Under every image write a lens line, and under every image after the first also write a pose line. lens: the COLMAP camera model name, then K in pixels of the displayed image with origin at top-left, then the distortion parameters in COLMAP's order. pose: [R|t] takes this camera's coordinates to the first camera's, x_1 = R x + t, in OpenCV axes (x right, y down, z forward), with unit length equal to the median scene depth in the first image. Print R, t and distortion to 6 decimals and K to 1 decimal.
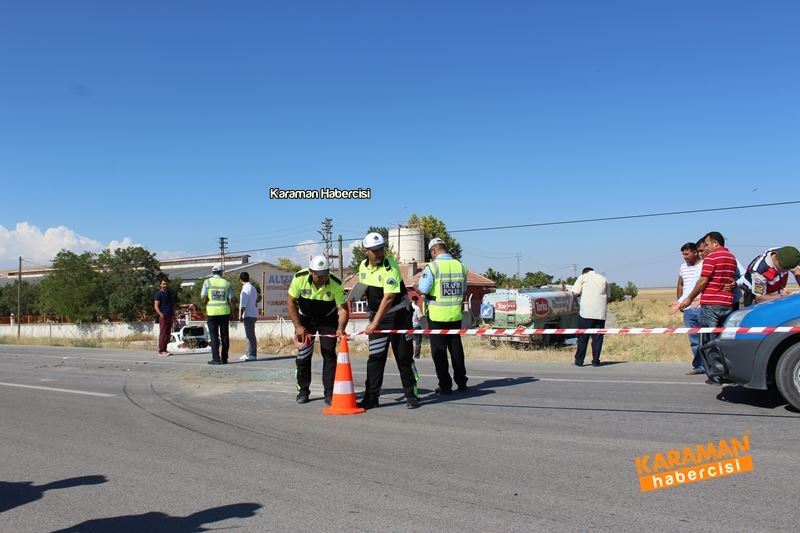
lens RADIAL K [[677.8, 0, 390.3], [0, 677.8, 272.0], [0, 0, 1]] dist [-0.166252, 0.155282]
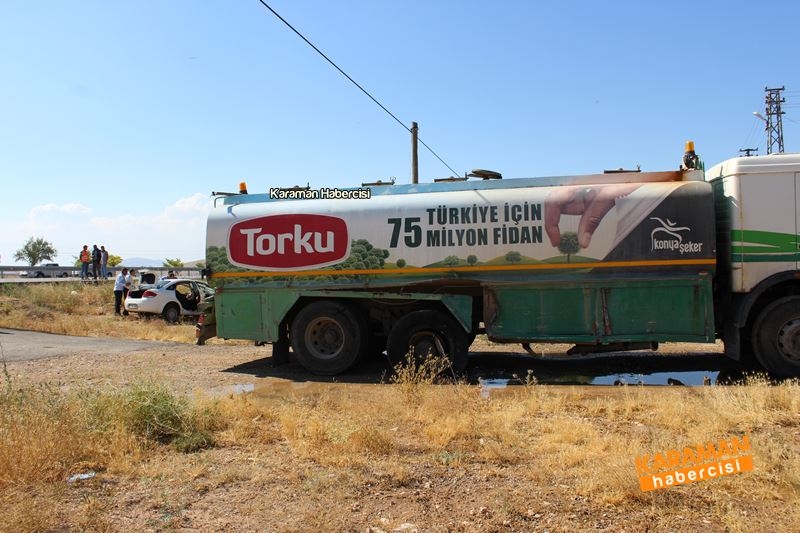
lens RADIAL K [[677.8, 0, 390.3], [0, 677.8, 272.0], [0, 0, 1]] dist [-0.166252, 0.155282]
pose [[0.299015, 0.025673, -0.953903, 0.320994], [0.047188, 0.998017, 0.041652, 0.032291], [0.953081, -0.057467, 0.297210, 0.558212]]
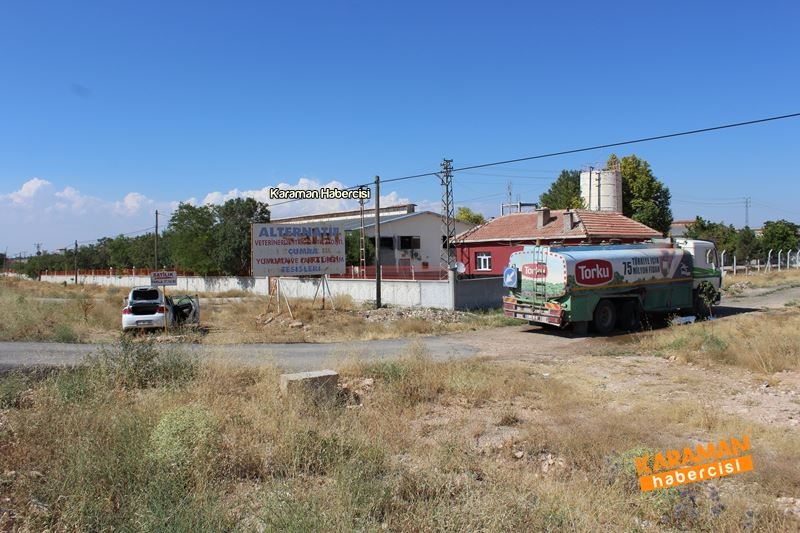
lens RADIAL K [[677.8, 0, 390.3], [0, 677.8, 272.0], [0, 0, 1]] dist [-0.166252, 0.155282]
pose [[0.925683, 0.019149, -0.377815, 0.169655], [0.009038, 0.997314, 0.072689, 0.000522], [0.378192, -0.070702, 0.923023, 0.179751]]
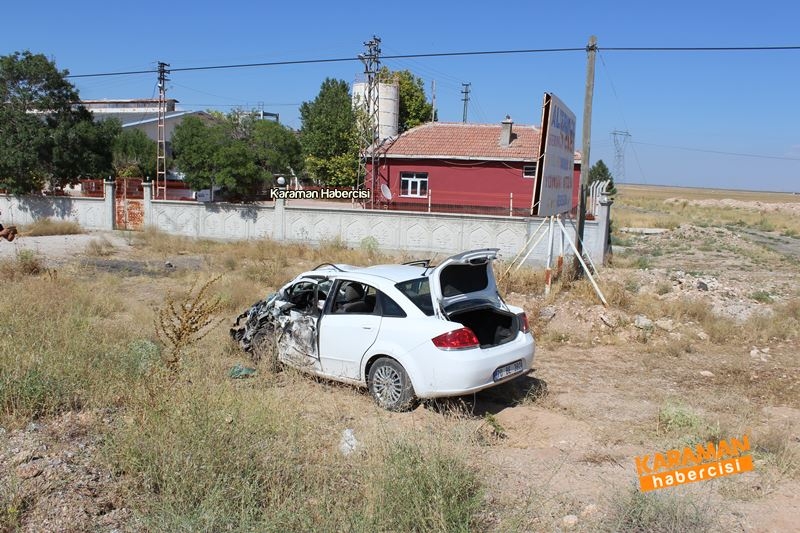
lens RADIAL K [[677.8, 0, 390.3], [0, 677.8, 272.0], [0, 0, 1]] dist [-0.166252, 0.155282]
pose [[0.975861, 0.033690, 0.215777, -0.204613], [-0.072180, 0.982260, 0.173075, 0.022761], [-0.206118, -0.184472, 0.960982, 0.399669]]
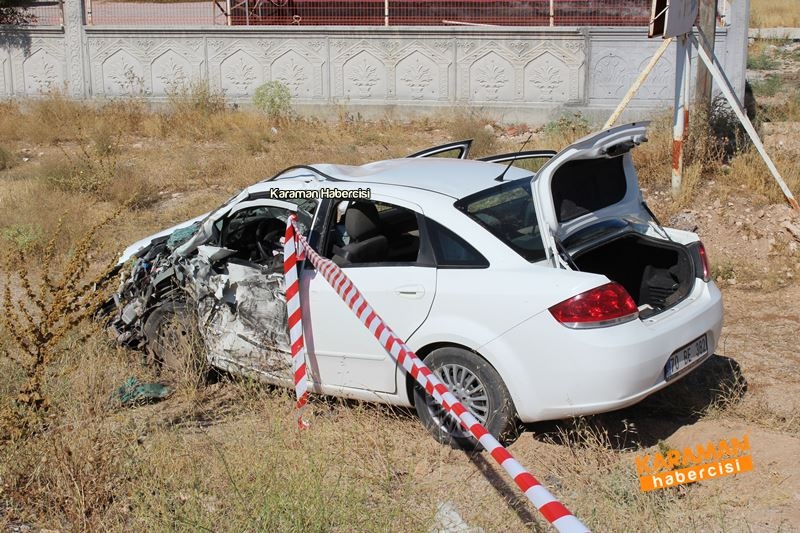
lens RADIAL K [[1350.6, 0, 384.8], [0, 1350.6, 267.2], [0, 0, 1]] dist [-0.010971, 0.046585]
pose [[0.948655, -0.052535, 0.311919, -0.225944], [-0.034007, 0.963456, 0.265698, 0.018241], [-0.314479, -0.262664, 0.912201, 0.404621]]
